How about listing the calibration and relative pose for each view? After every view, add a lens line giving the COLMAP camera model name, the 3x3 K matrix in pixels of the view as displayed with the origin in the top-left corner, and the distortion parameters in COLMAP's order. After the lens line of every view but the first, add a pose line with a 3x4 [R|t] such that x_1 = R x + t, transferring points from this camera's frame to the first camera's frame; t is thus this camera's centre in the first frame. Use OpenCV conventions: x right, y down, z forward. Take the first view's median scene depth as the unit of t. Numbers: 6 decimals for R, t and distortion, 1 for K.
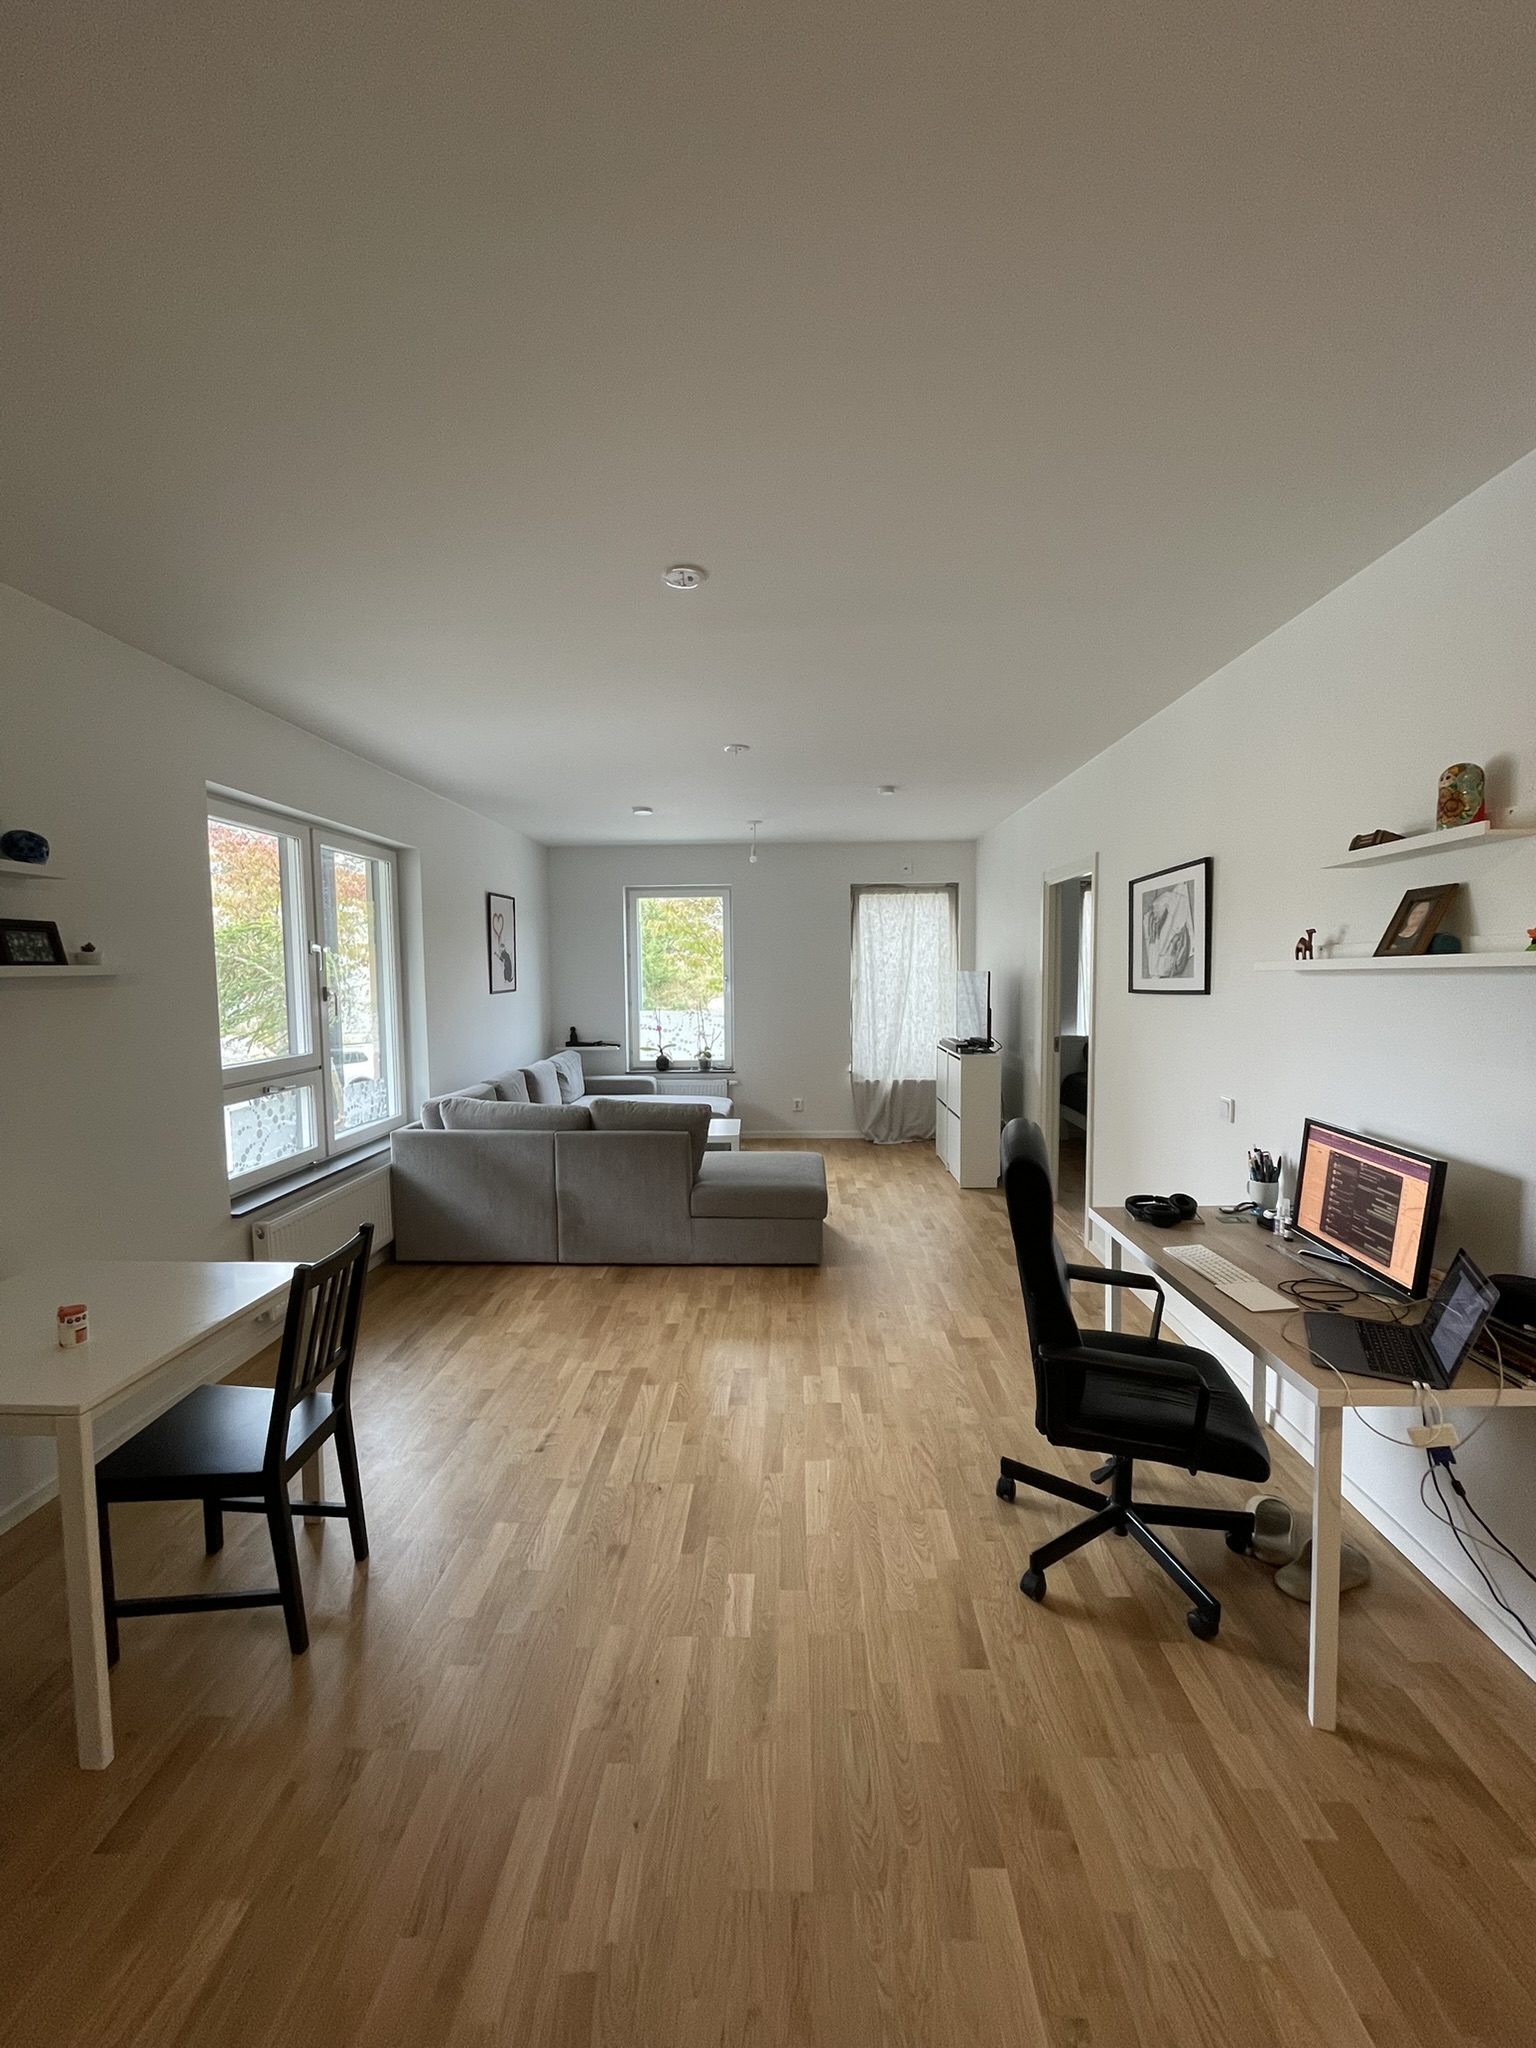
lens RADIAL K [[827.6, 0, 769.1], [0, 827.6, 1019.5], [0, 0, 1]] dist [-0.000376, -0.000076]
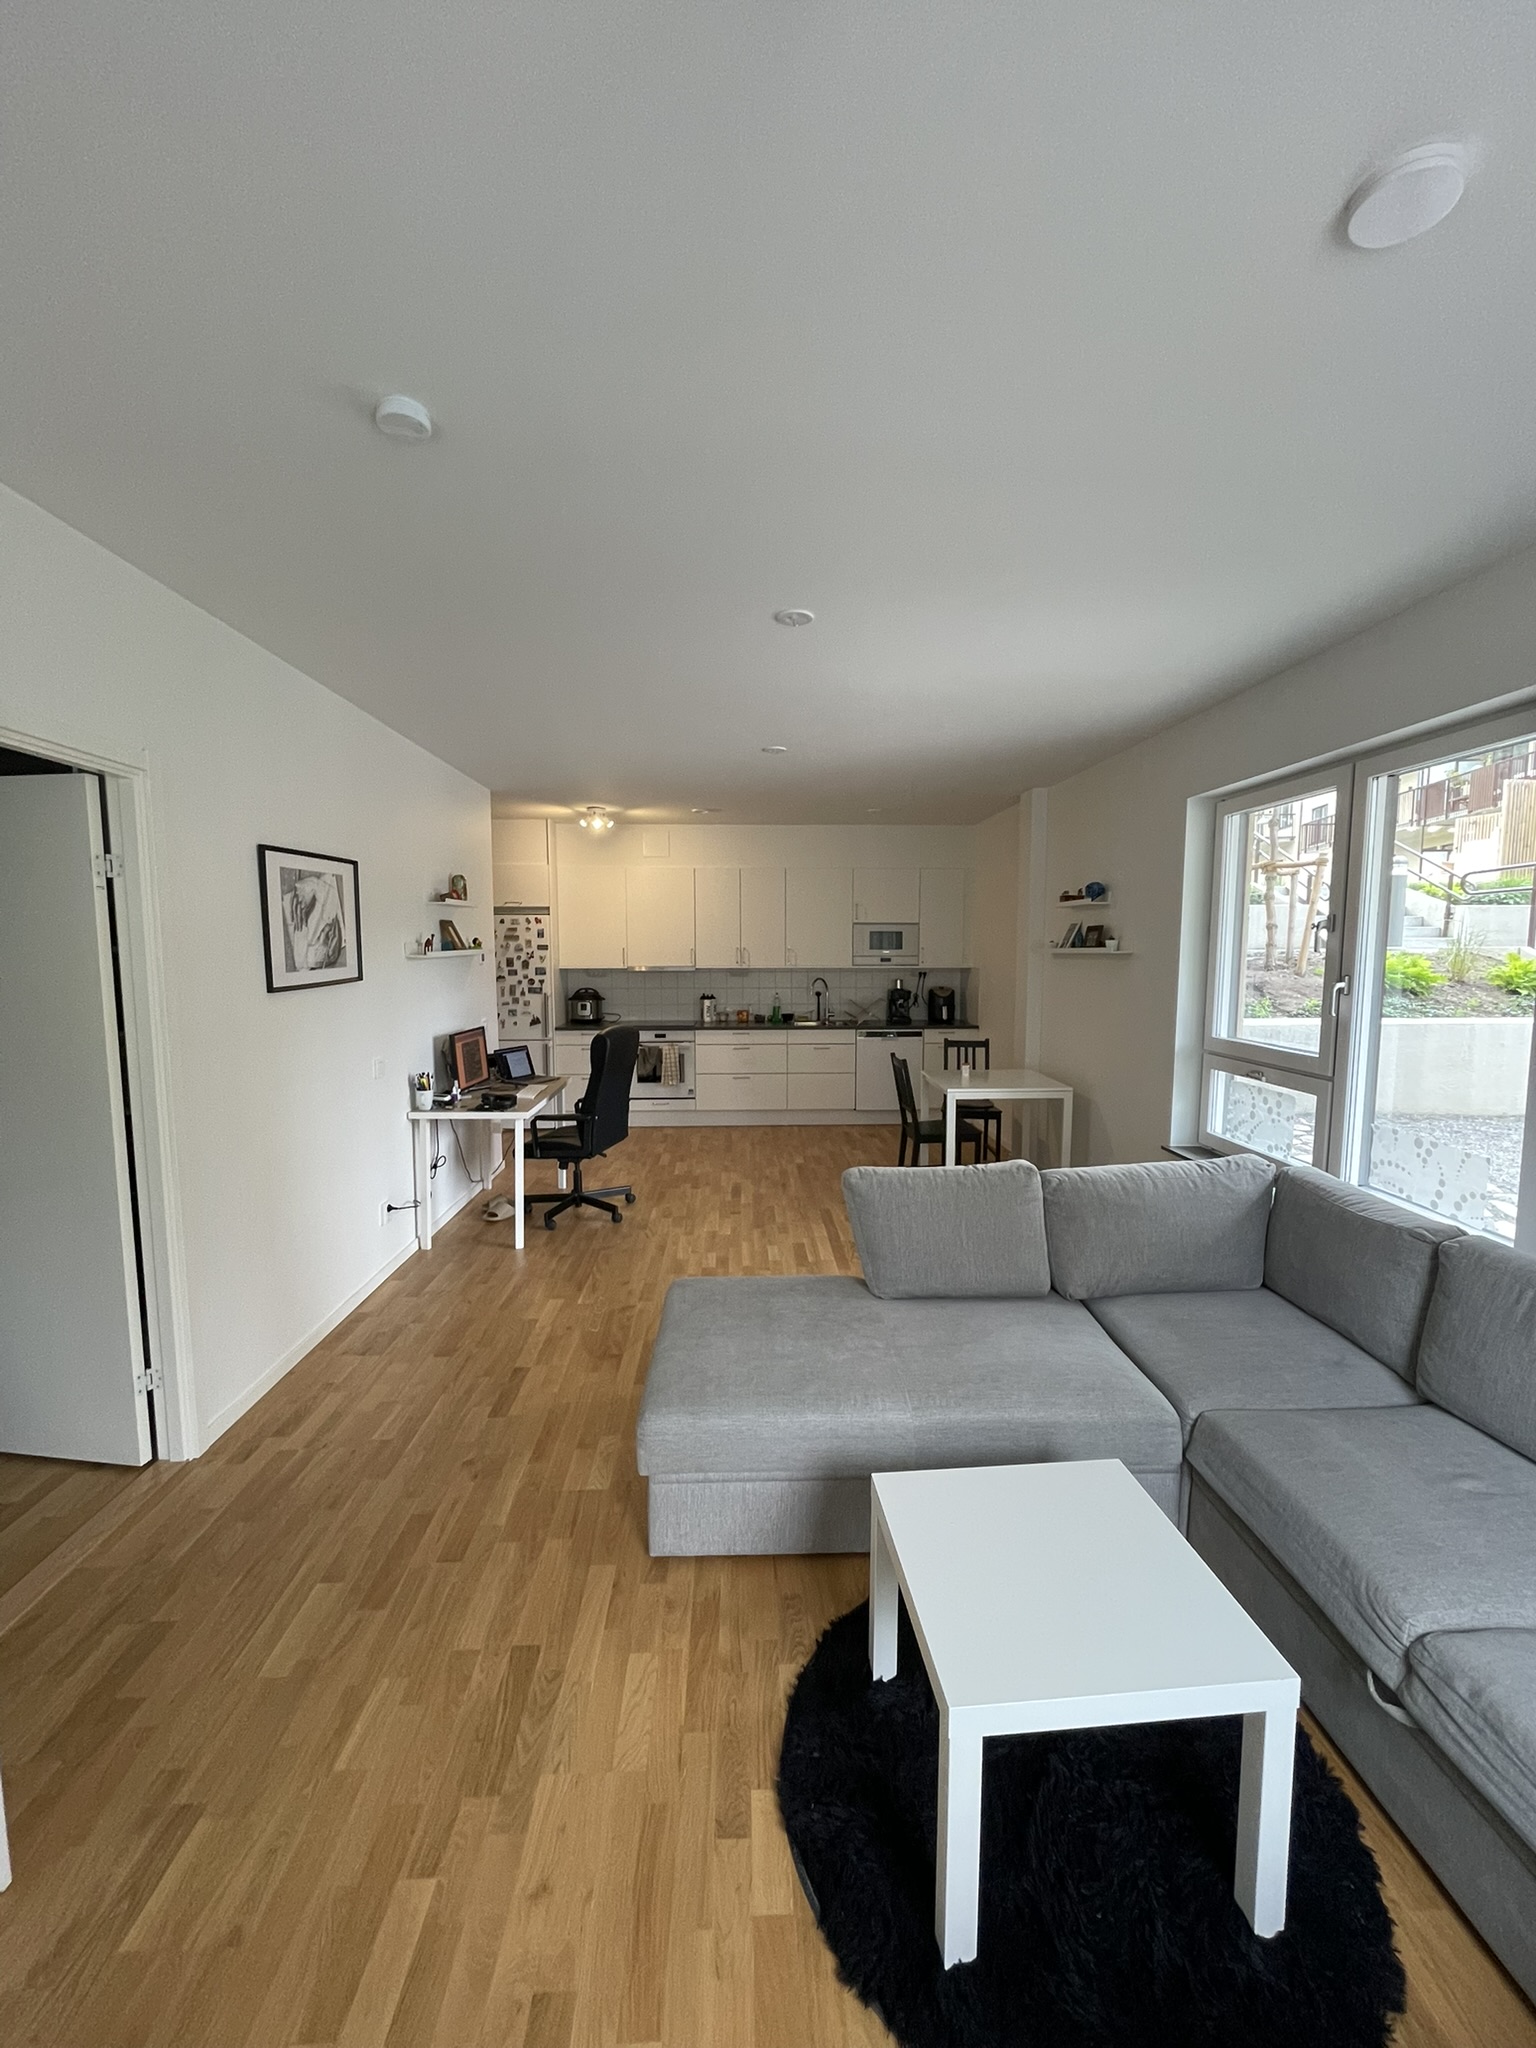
lens RADIAL K [[827.6, 0, 770.7], [0, 827.6, 1025.0], [0, 0, 1]] dist [-0.000376, -0.000076]
pose [[-0.997656, 0.016232, -0.066472, 0.028143], [0.005685, 0.987761, 0.155873, -0.123676], [0.068189, 0.155130, -0.985538, 1.857851]]
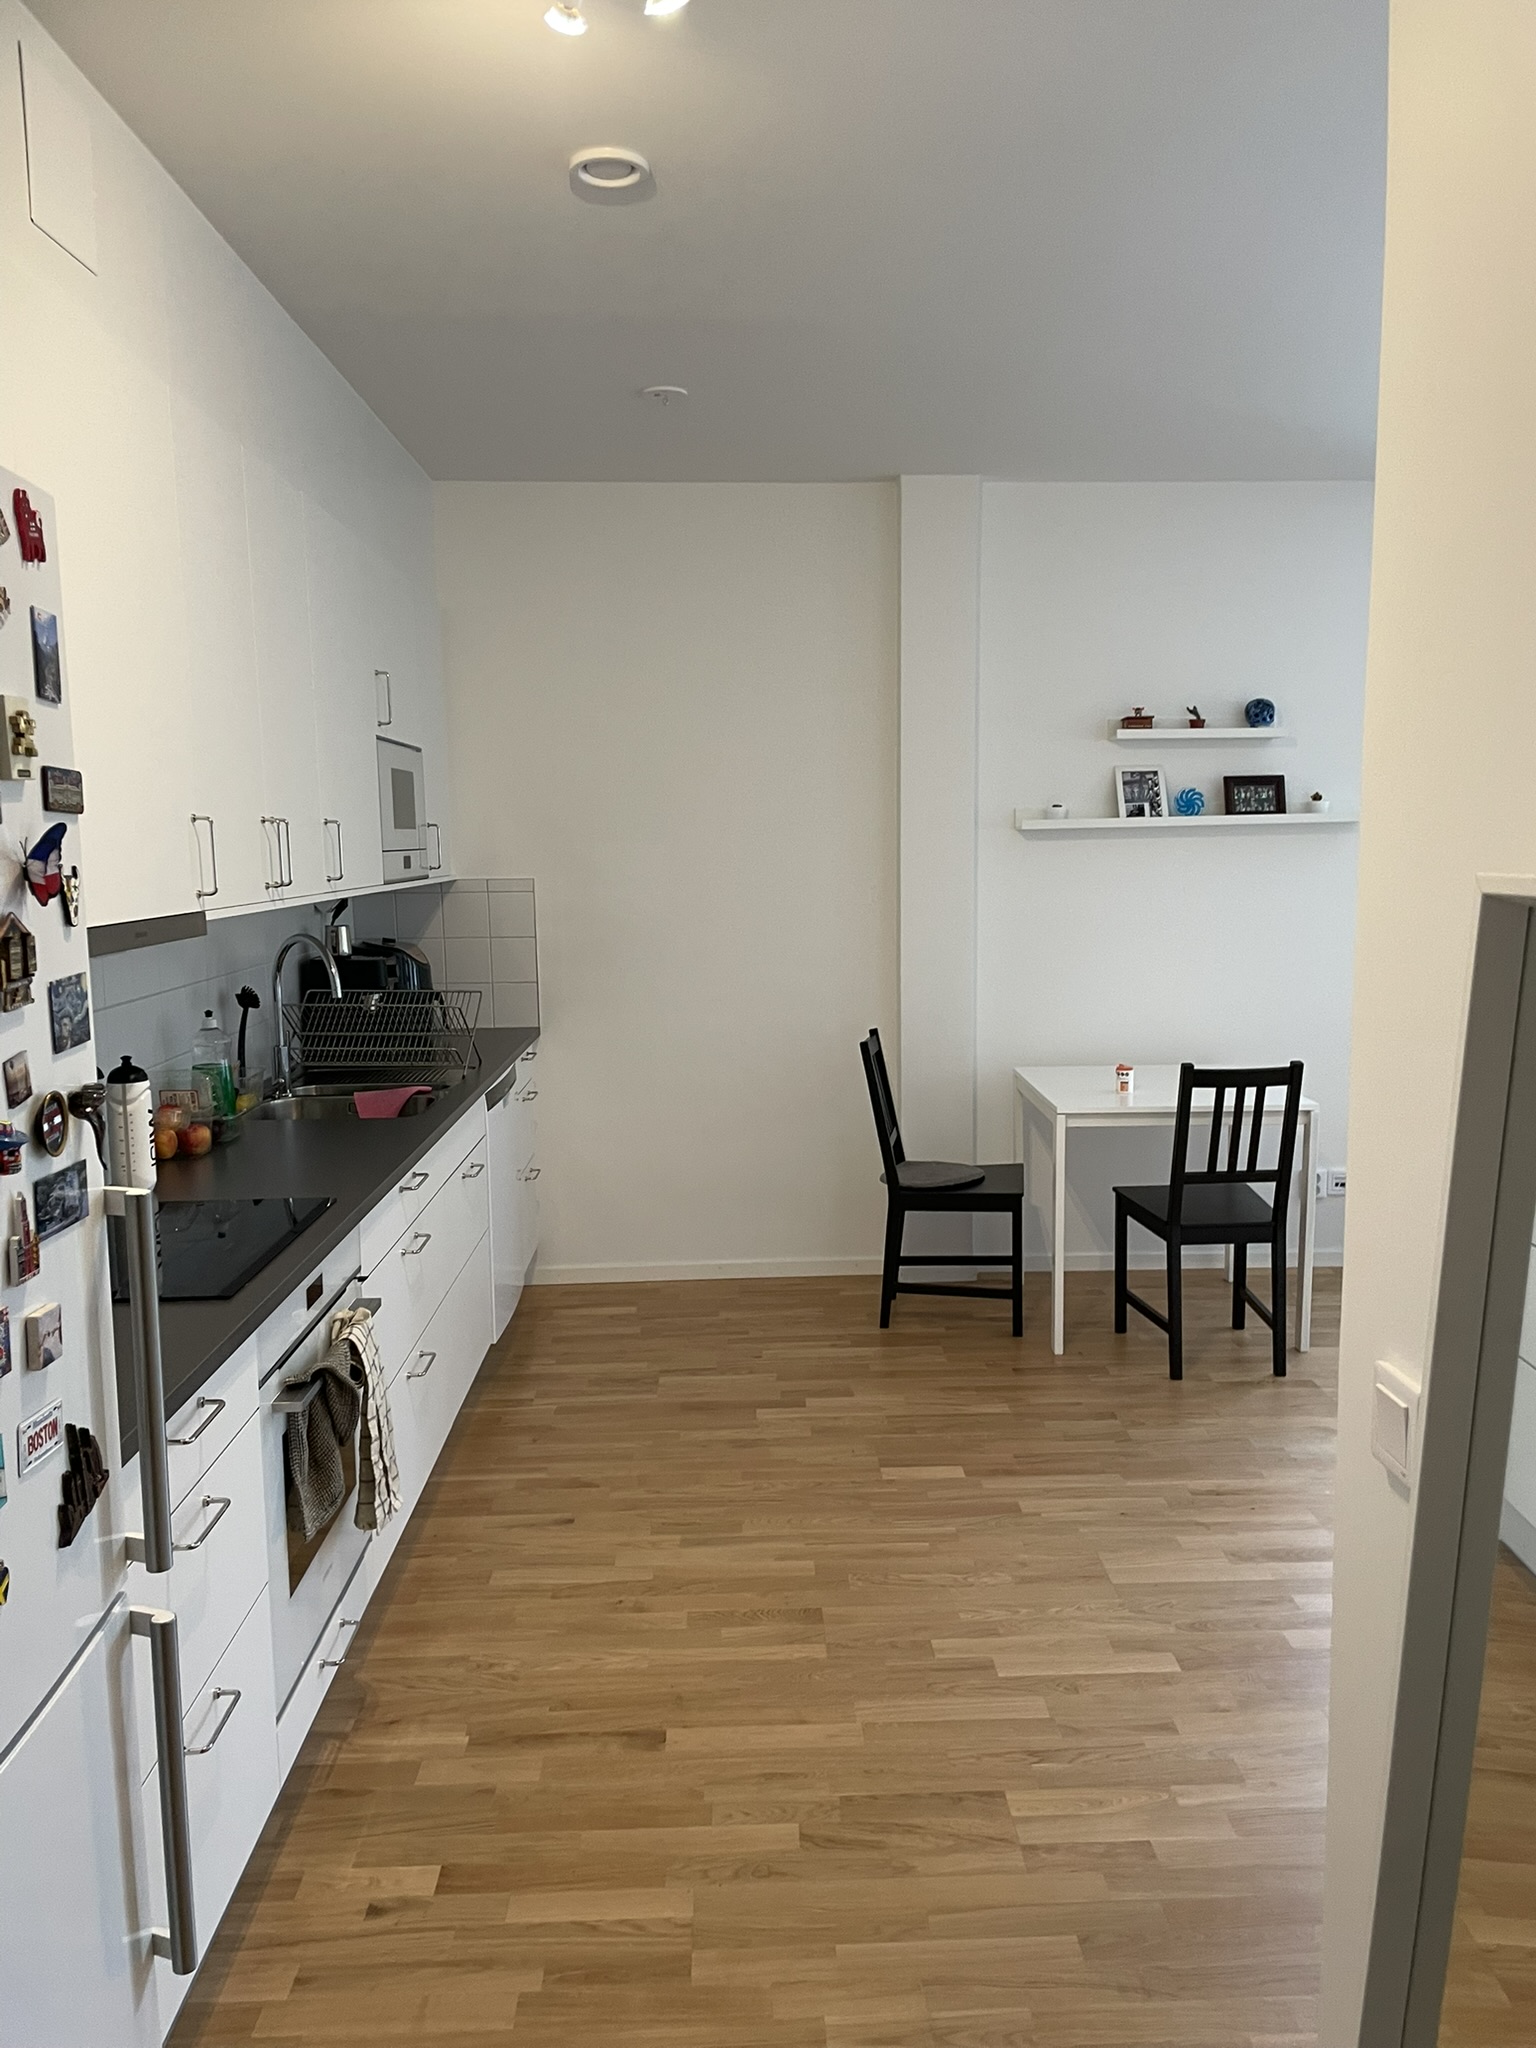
lens RADIAL K [[1535.1, 0, 770.1], [0, 1535.1, 1027.4], [0, 0, 1]] dist [0.001534, 0.000240]
pose [[0.055281, 0.124939, -0.990623, 2.970948], [-0.043732, 0.991491, 0.122609, -0.007205], [0.997513, 0.036544, 0.060274, 0.457794]]
